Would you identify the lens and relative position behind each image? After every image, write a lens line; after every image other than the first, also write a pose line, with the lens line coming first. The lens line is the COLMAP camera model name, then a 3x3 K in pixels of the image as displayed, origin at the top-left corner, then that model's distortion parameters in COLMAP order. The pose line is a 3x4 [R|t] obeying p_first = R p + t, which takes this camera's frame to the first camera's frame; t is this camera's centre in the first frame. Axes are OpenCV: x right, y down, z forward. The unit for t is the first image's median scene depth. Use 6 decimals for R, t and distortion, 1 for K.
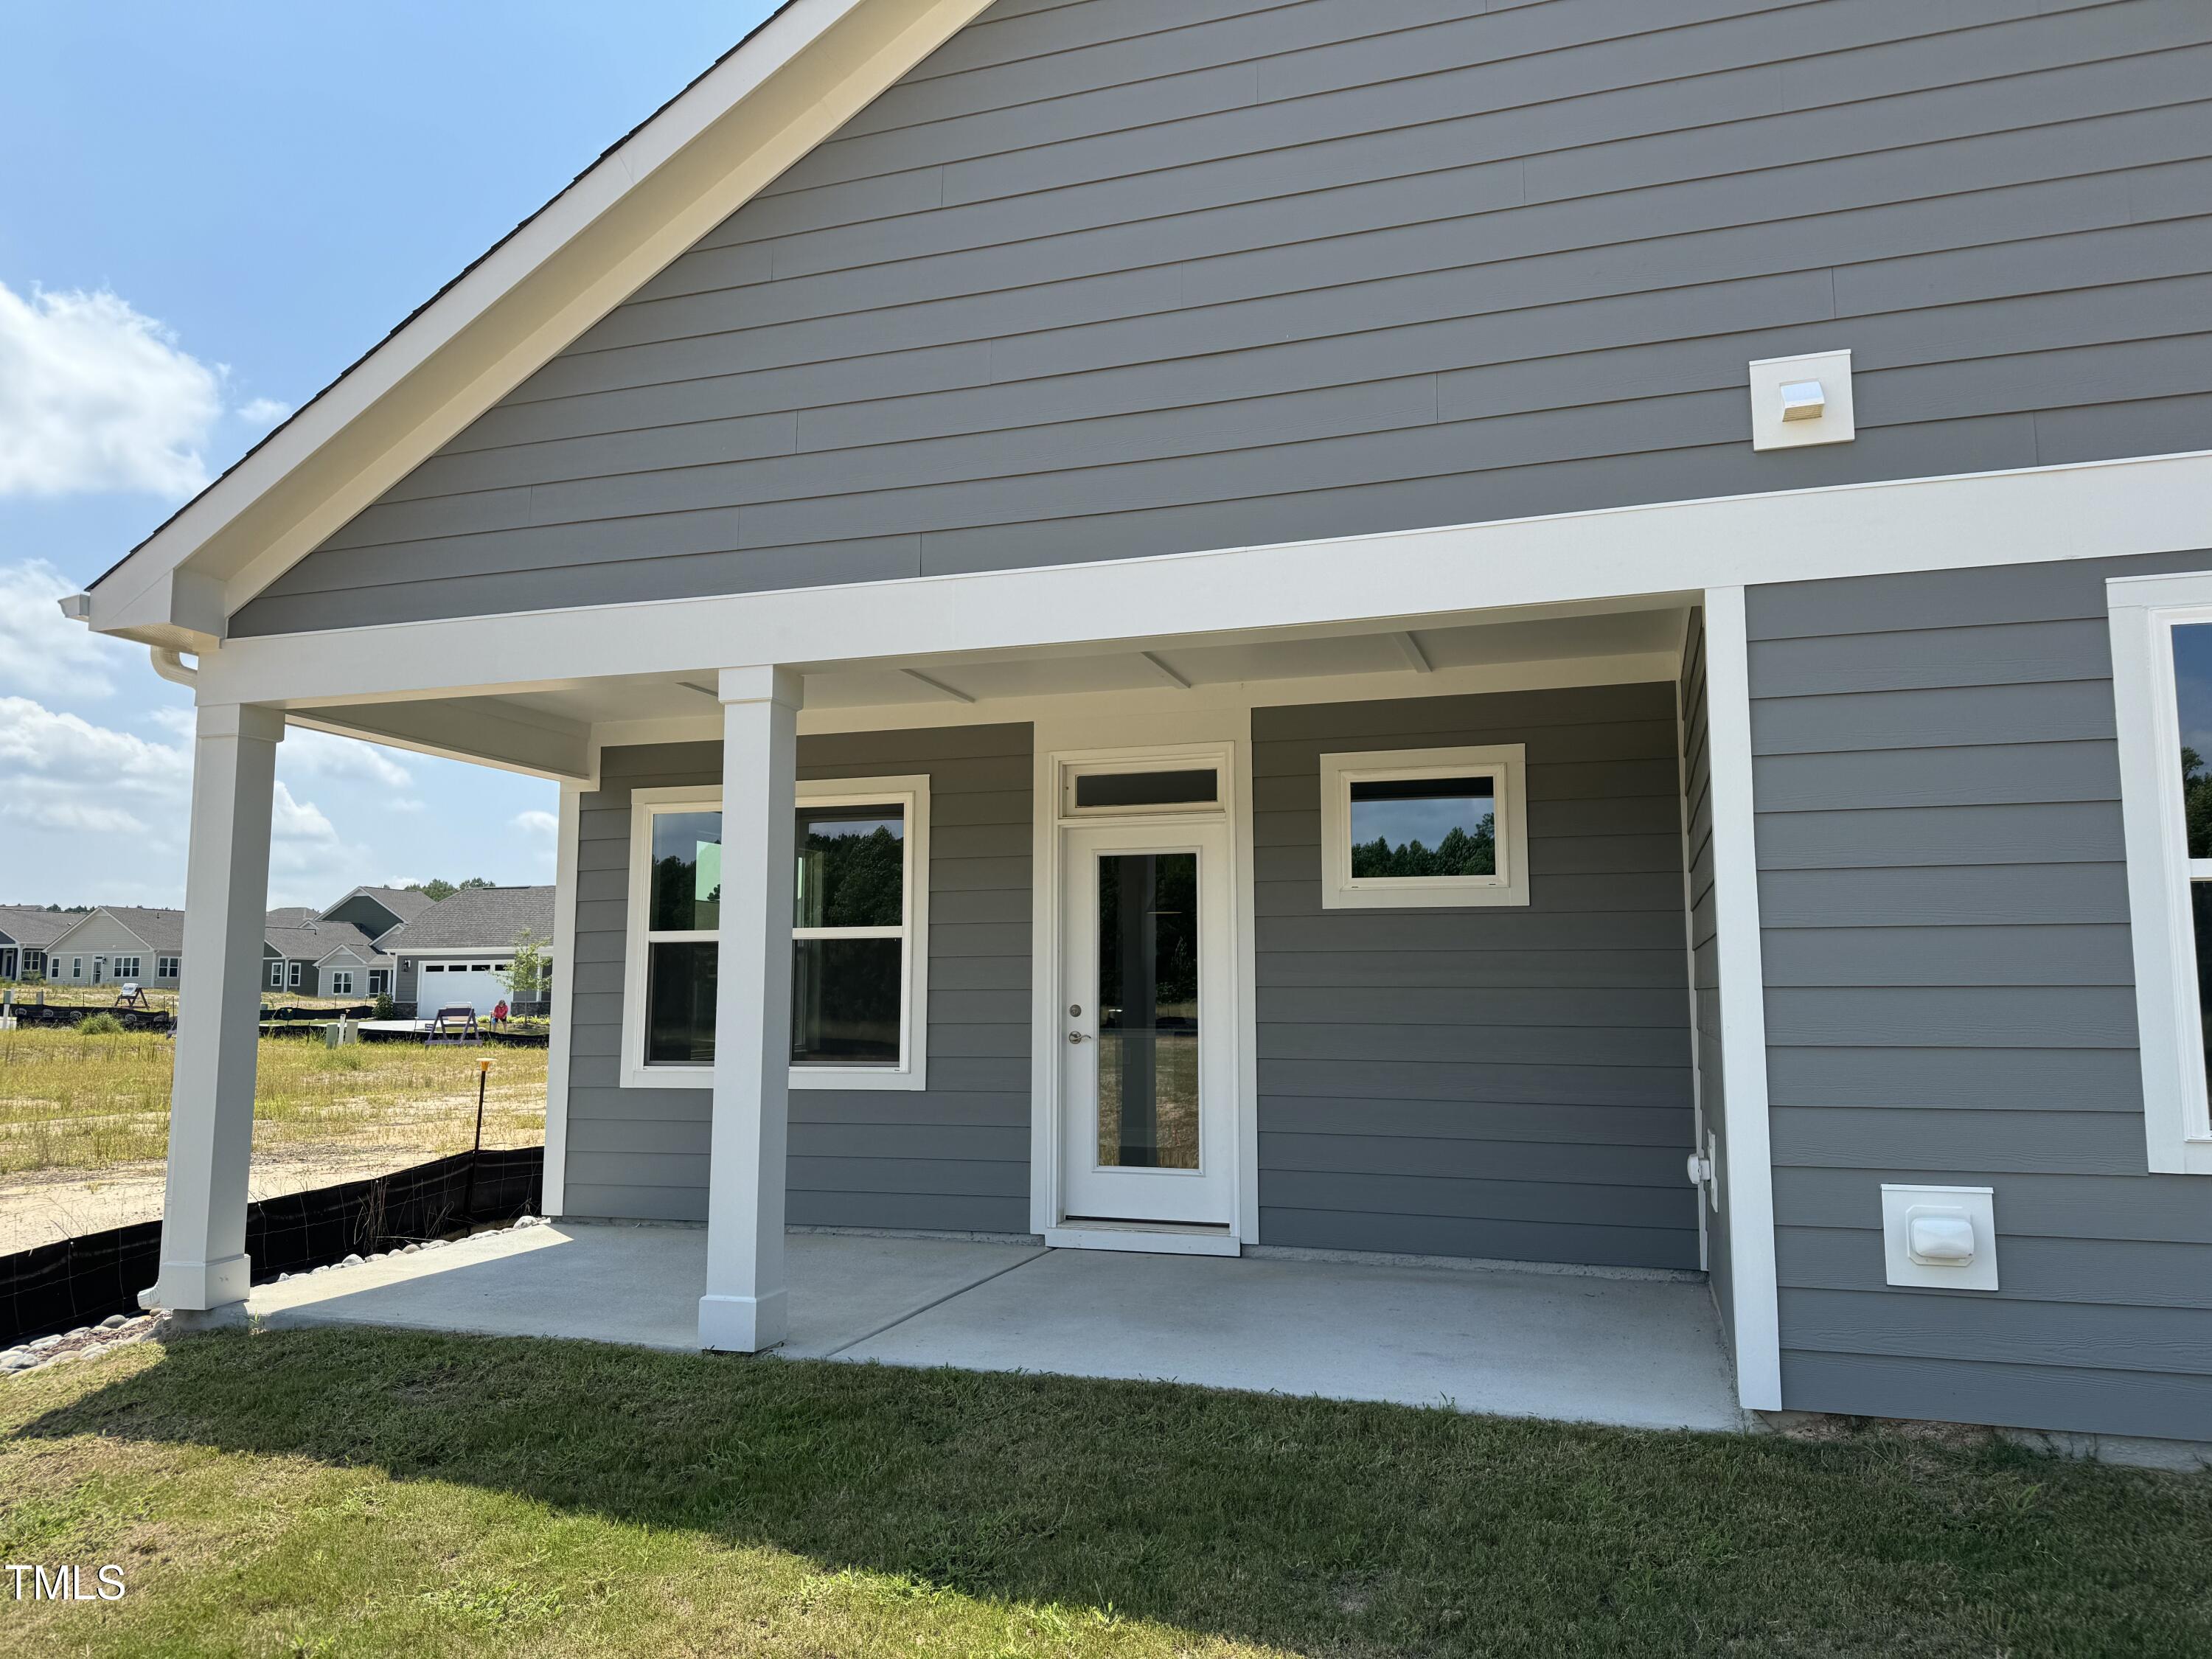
lens RADIAL K [[1569.5, 0, 1103.8], [0, 1569.5, 839.4], [0, 0, 1]] dist [0.072441, -0.078034]
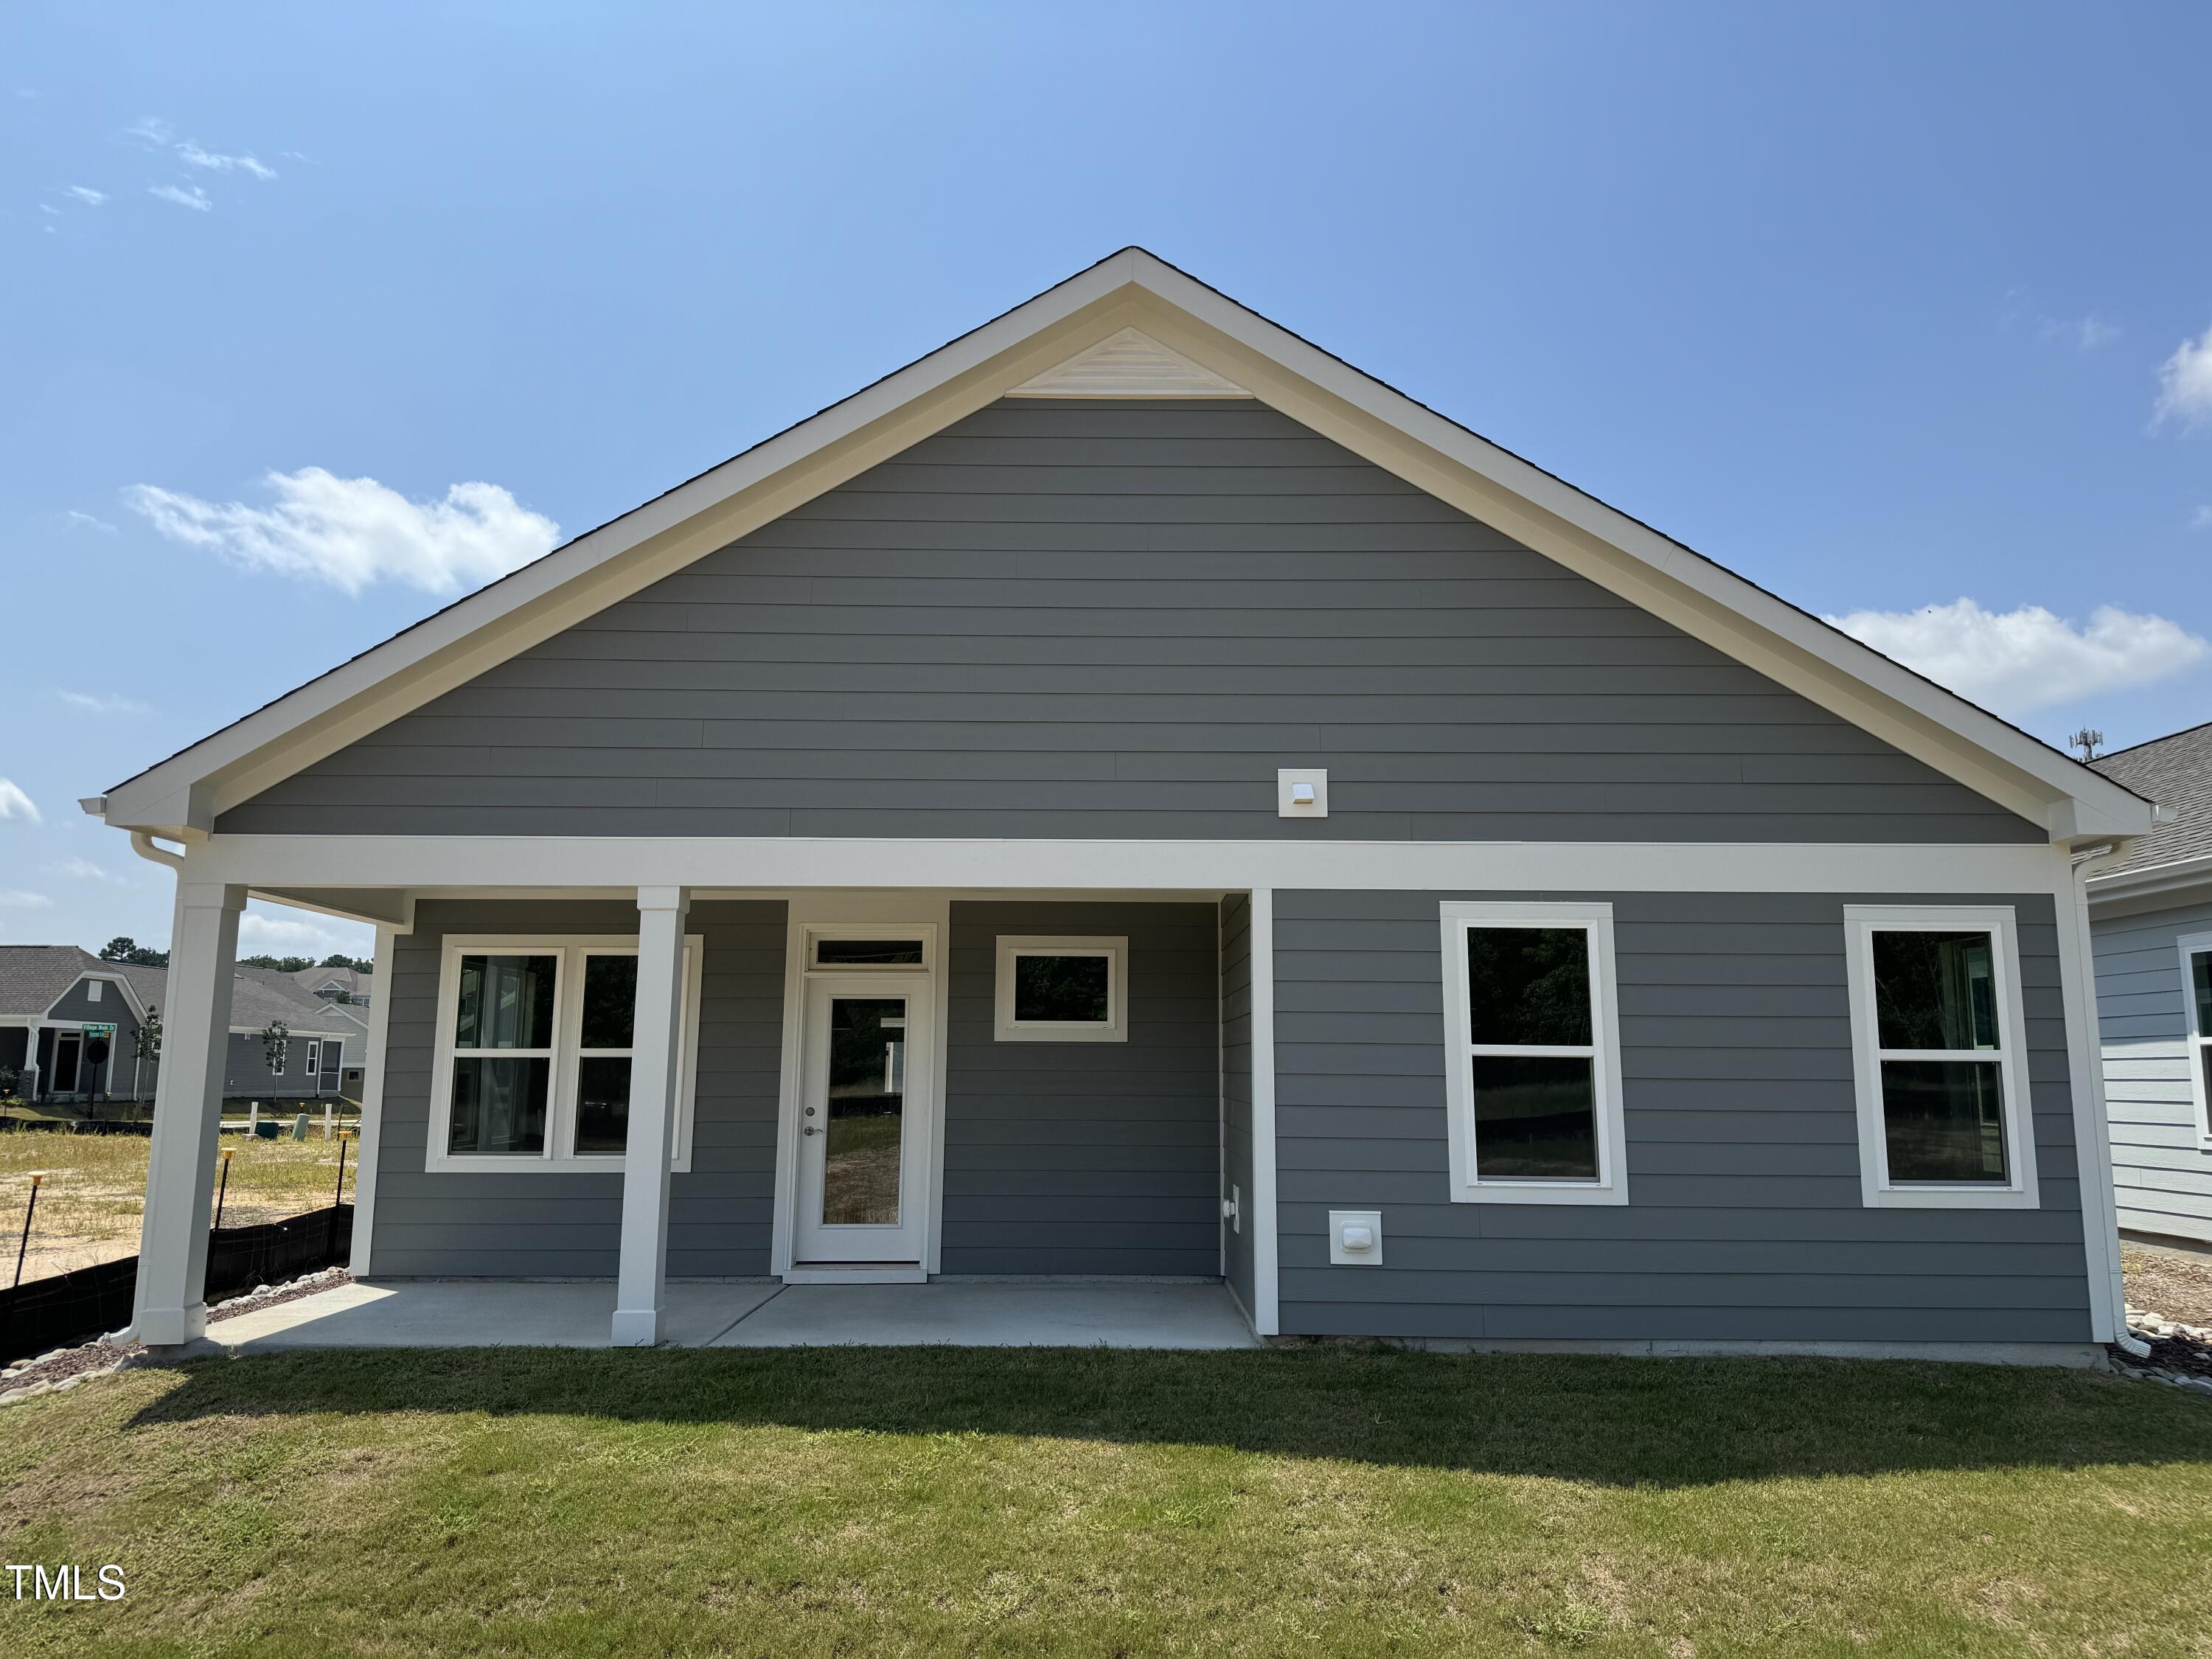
lens RADIAL K [[1569.5, 0, 1110.6], [0, 1569.5, 819.4], [0, 0, 1]] dist [0.072441, -0.078034]
pose [[0.947514, 0.057391, 0.314520, -0.254660], [-0.038638, 0.997101, -0.065542, -0.077924], [-0.317370, 0.049950, 0.946985, -0.487247]]
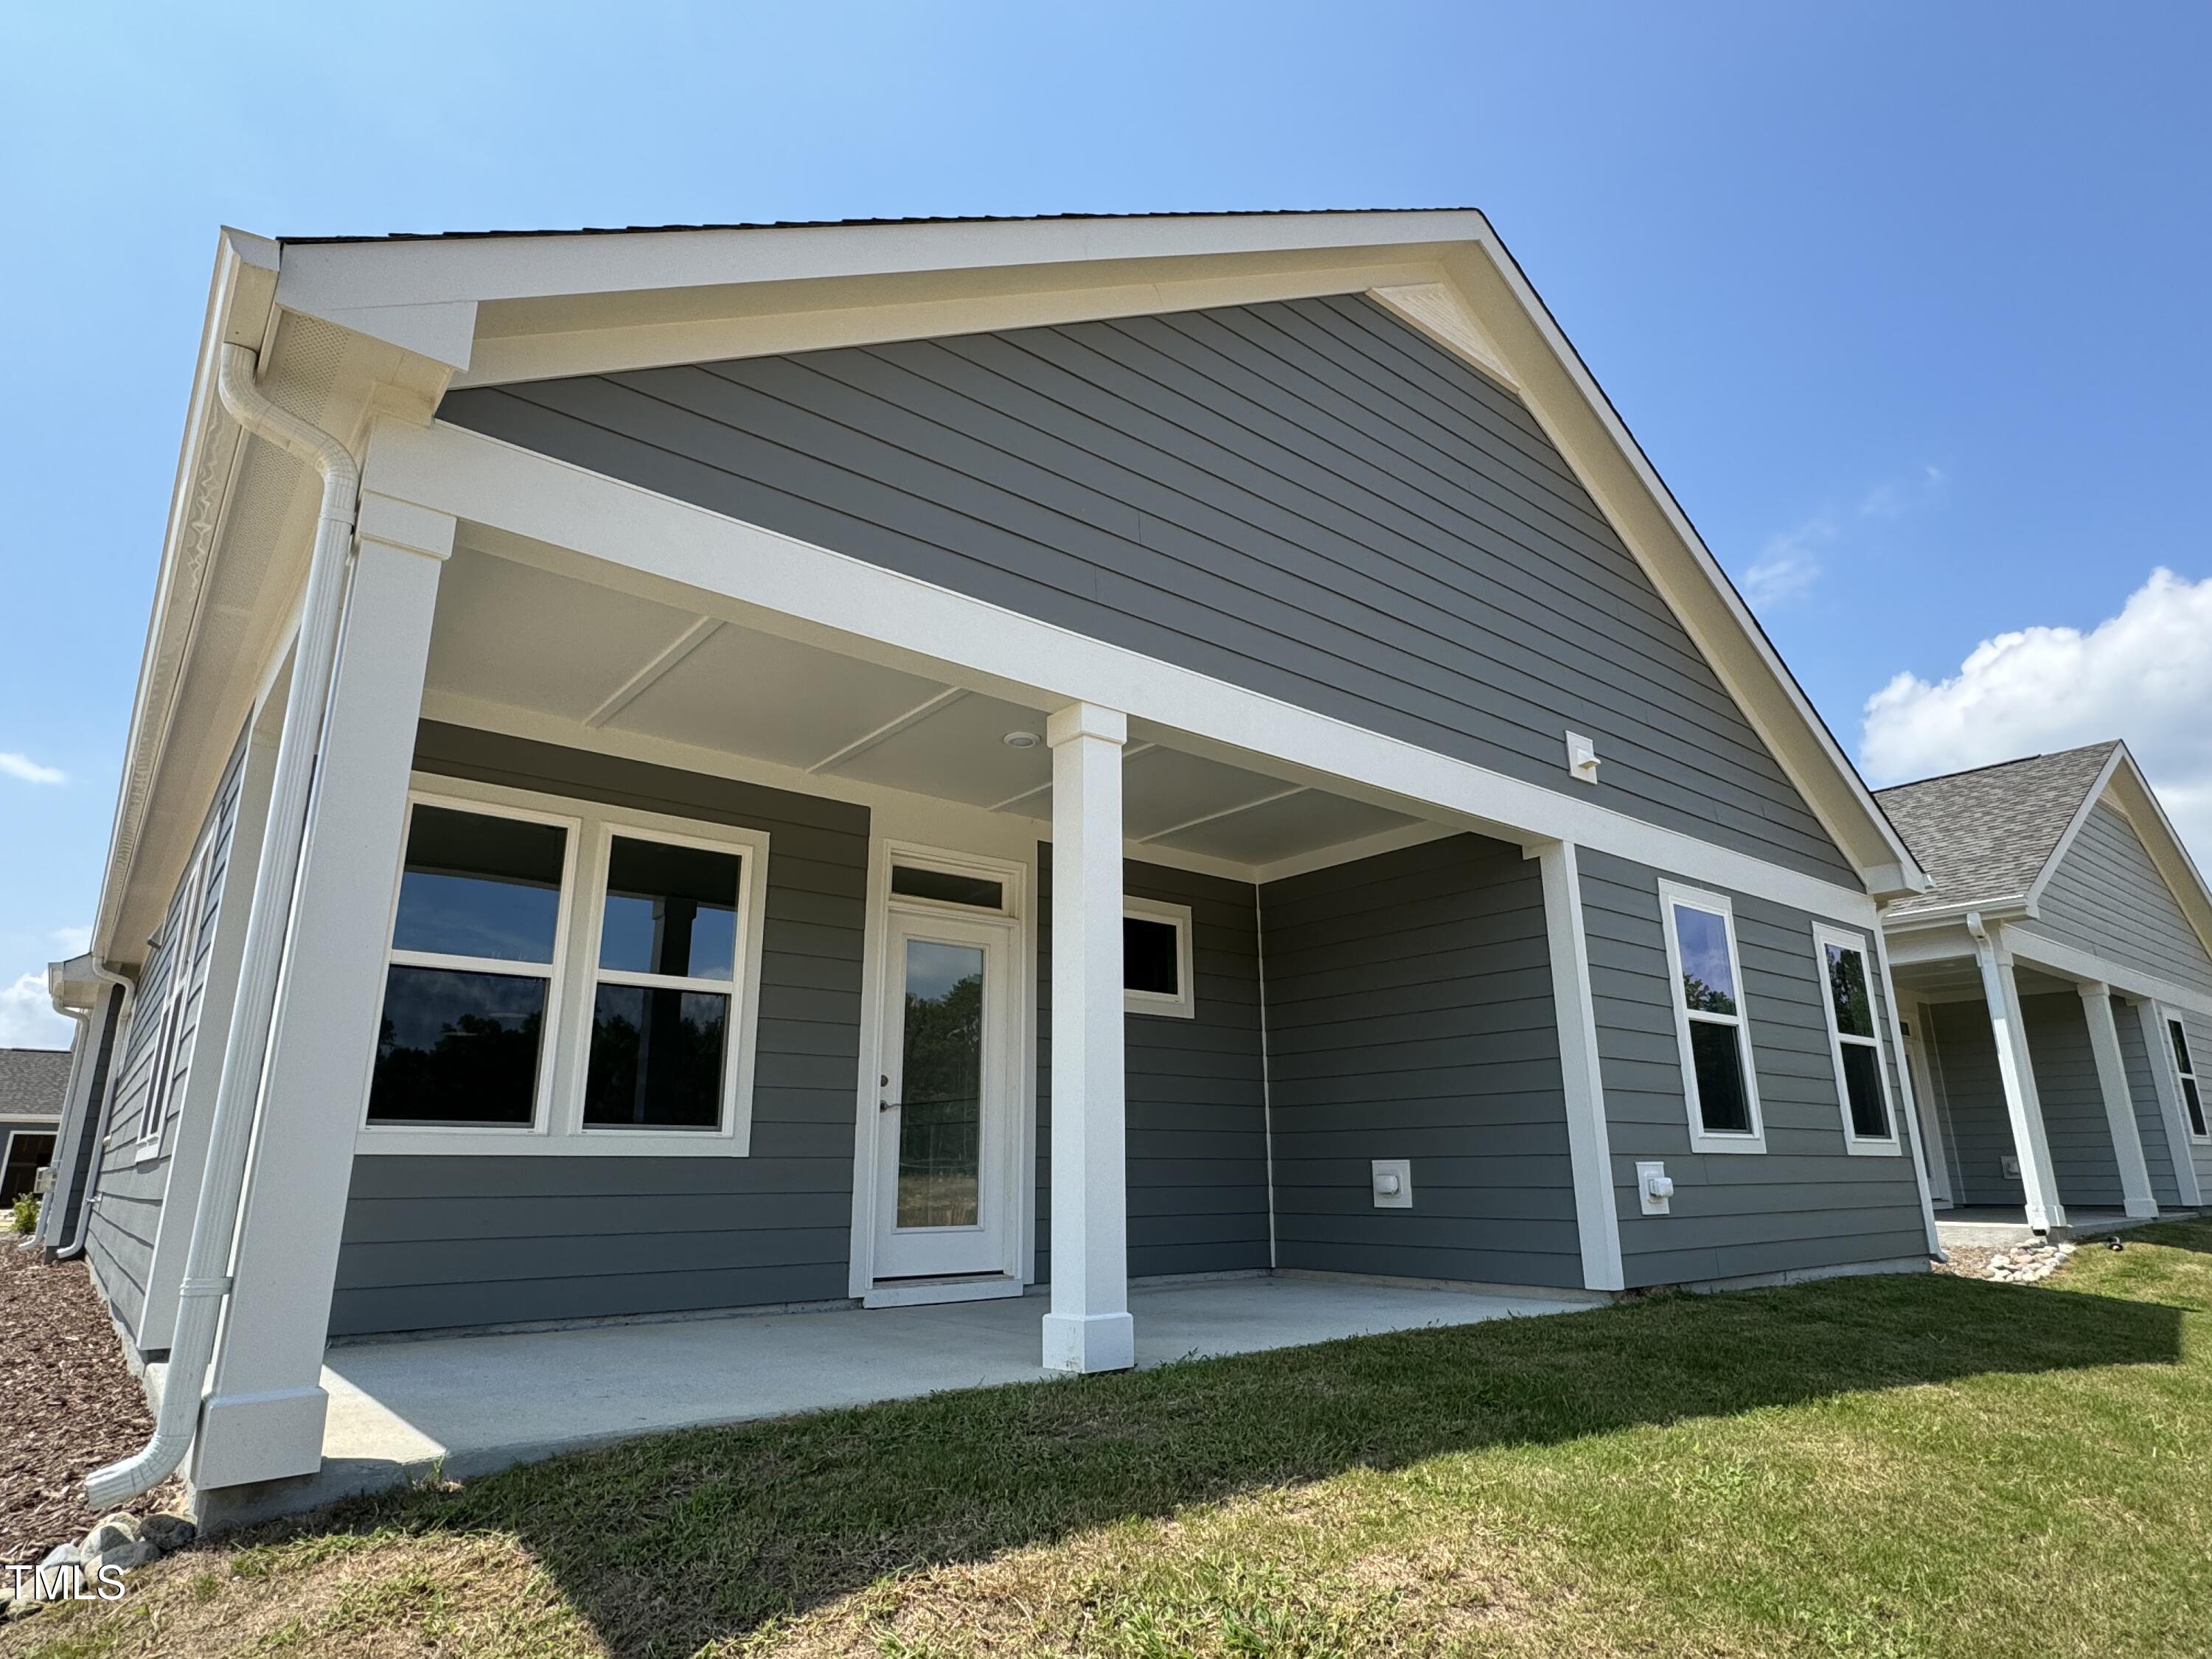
lens RADIAL K [[1254.9, 0, 1115.6], [0, 1254.9, 833.8], [0, 0, 1]] dist [-0.005236, 0.001845]
pose [[0.522520, 0.221722, 0.823294, -0.781456], [-0.078522, 0.974007, -0.212475, 0.132999], [-0.849004, 0.046375, 0.526348, 0.473533]]
